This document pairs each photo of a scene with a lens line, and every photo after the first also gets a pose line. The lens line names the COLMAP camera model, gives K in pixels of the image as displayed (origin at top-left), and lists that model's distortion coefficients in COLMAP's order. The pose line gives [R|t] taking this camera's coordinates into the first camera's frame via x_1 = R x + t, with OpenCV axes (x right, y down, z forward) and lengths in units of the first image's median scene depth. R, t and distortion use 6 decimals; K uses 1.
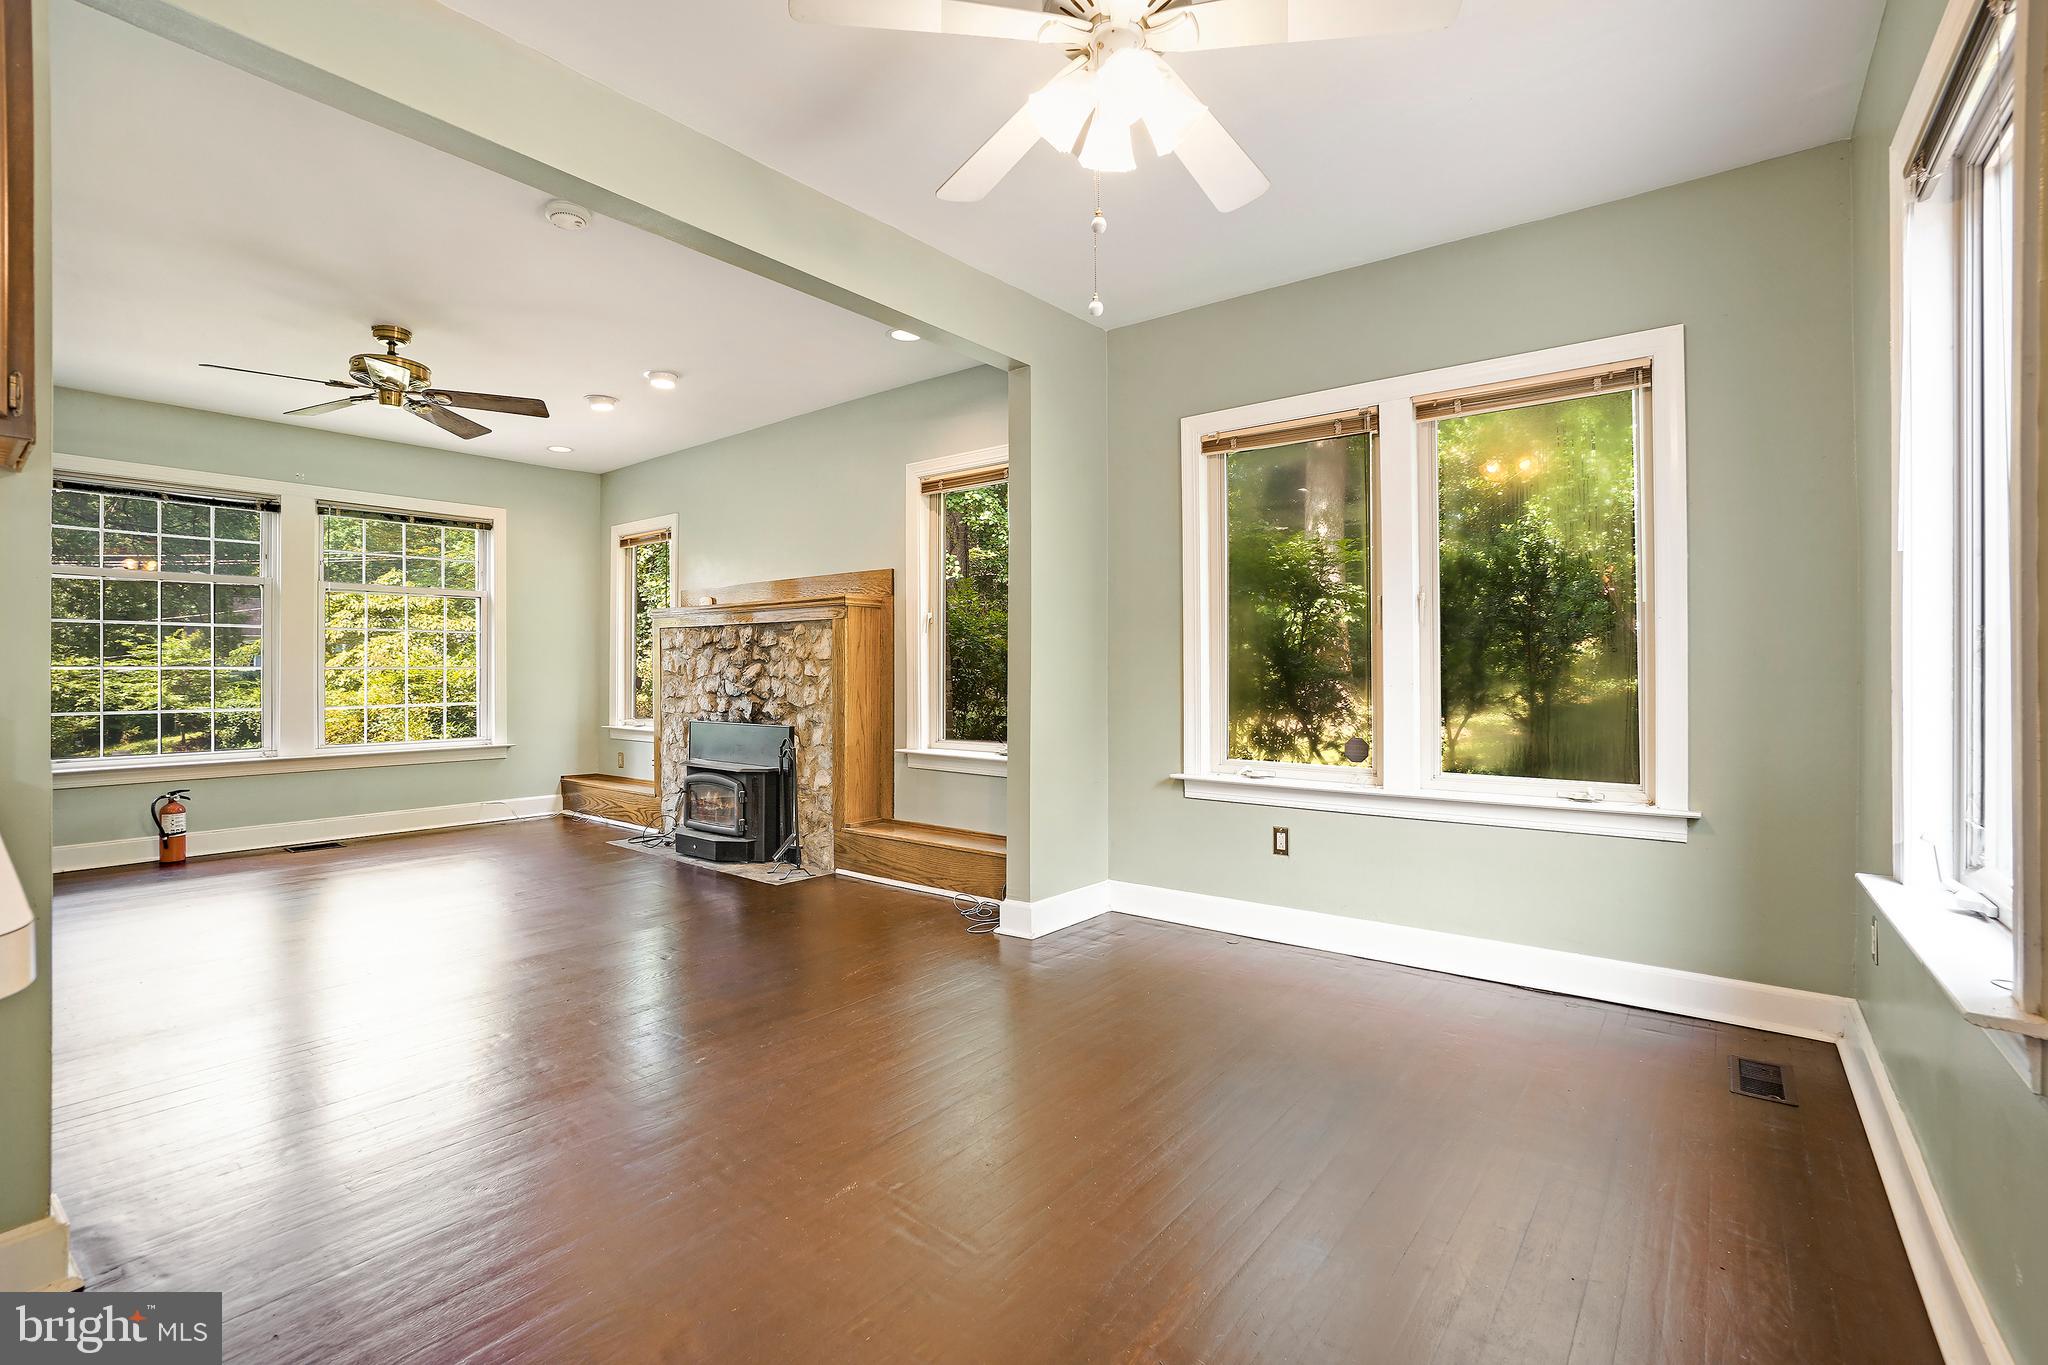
lens RADIAL K [[924.3, 0, 1024.5], [0, 924.3, 669.3], [0, 0, 1]] dist [-0.034162, 0.005107]
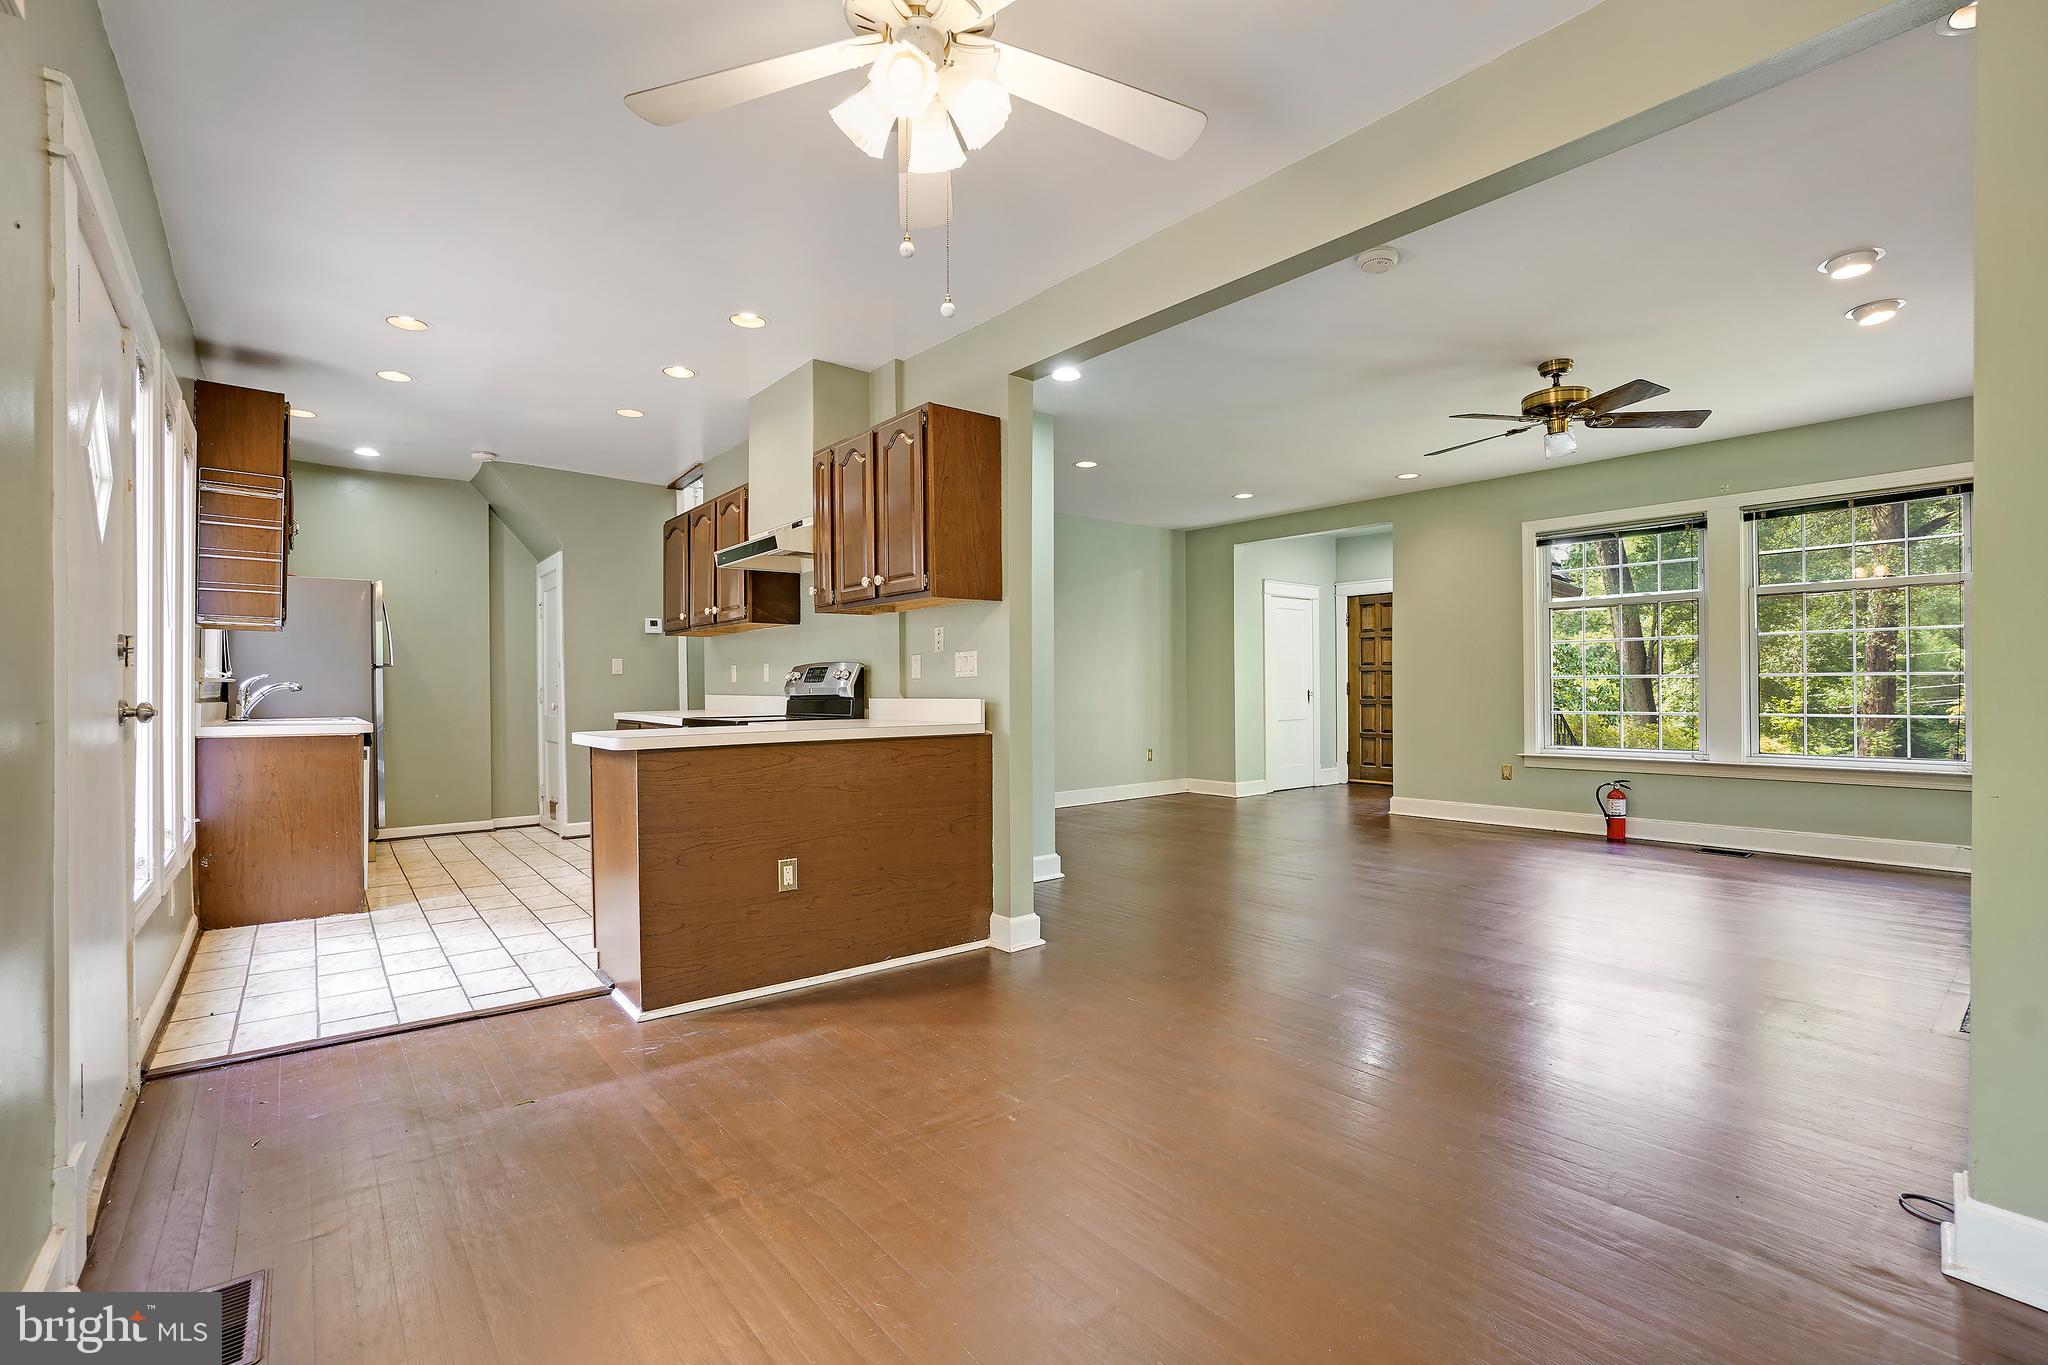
lens RADIAL K [[924.3, 0, 1024.9], [0, 924.3, 687.1], [0, 0, 1]] dist [-0.034162, 0.005107]
pose [[-0.237237, -0.001717, -0.971450, 0.473860], [0.002764, 0.999993, -0.002443, 0.014308], [0.971448, -0.003265, -0.237231, 0.590846]]
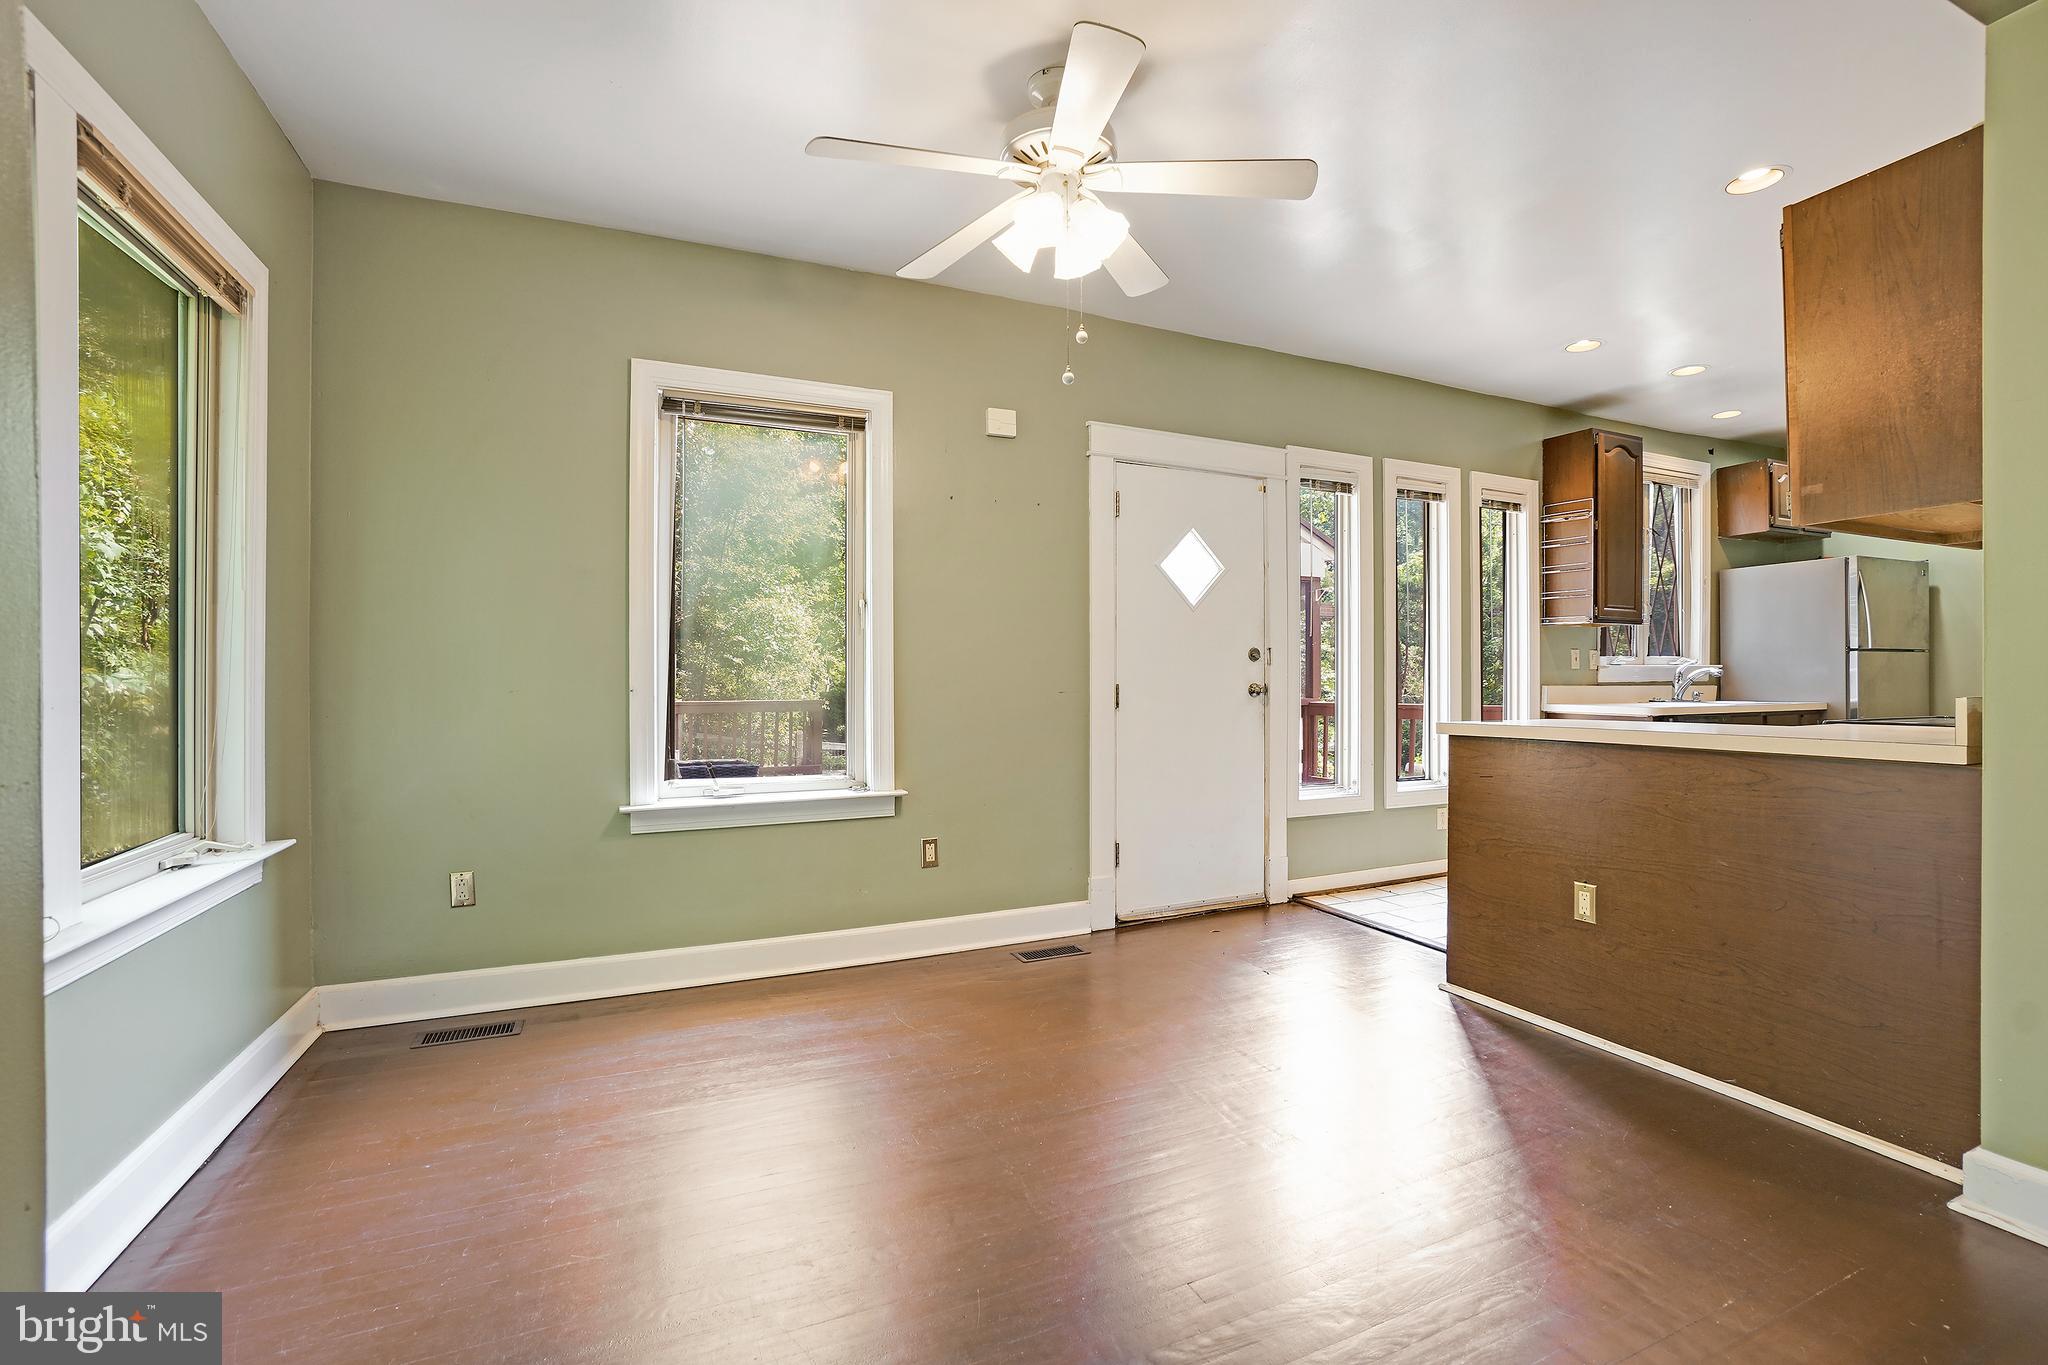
lens RADIAL K [[924.3, 0, 1053.8], [0, 924.3, 679.0], [0, 0, 1]] dist [-0.034162, 0.005107]
pose [[-0.889500, 0.002635, 0.456928, -0.248594], [0.004217, 0.999988, 0.002444, 0.010659], [-0.456916, 0.004101, -0.889500, 0.975586]]
